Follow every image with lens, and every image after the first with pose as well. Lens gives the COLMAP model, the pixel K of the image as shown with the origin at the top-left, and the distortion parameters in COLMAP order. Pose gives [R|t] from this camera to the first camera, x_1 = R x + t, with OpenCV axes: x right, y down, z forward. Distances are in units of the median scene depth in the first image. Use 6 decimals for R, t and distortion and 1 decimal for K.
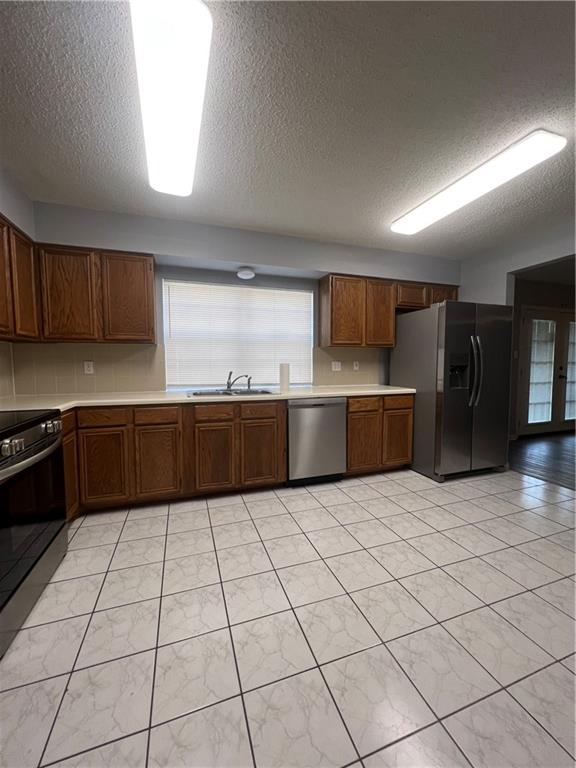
lens RADIAL K [[308.4, 0, 292.2], [0, 308.4, 386.6], [0, 0, 1]] dist [-0.005066, 0.000797]
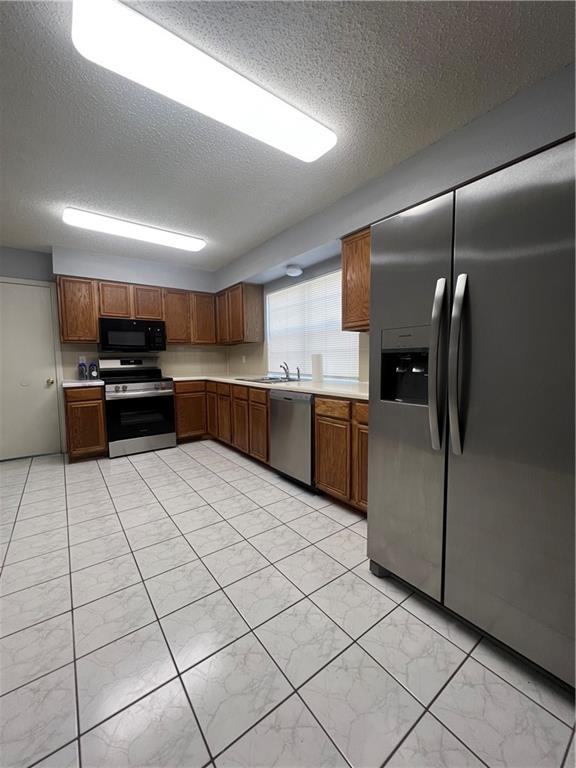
lens RADIAL K [[308.4, 0, 287.6], [0, 308.4, 384.3], [0, 0, 1]] dist [-0.005066, 0.000797]
pose [[0.299178, 0.078236, -0.950984, 0.914592], [-0.059449, 0.996225, 0.063256, -0.040051], [0.952344, 0.037610, 0.302700, 0.678089]]
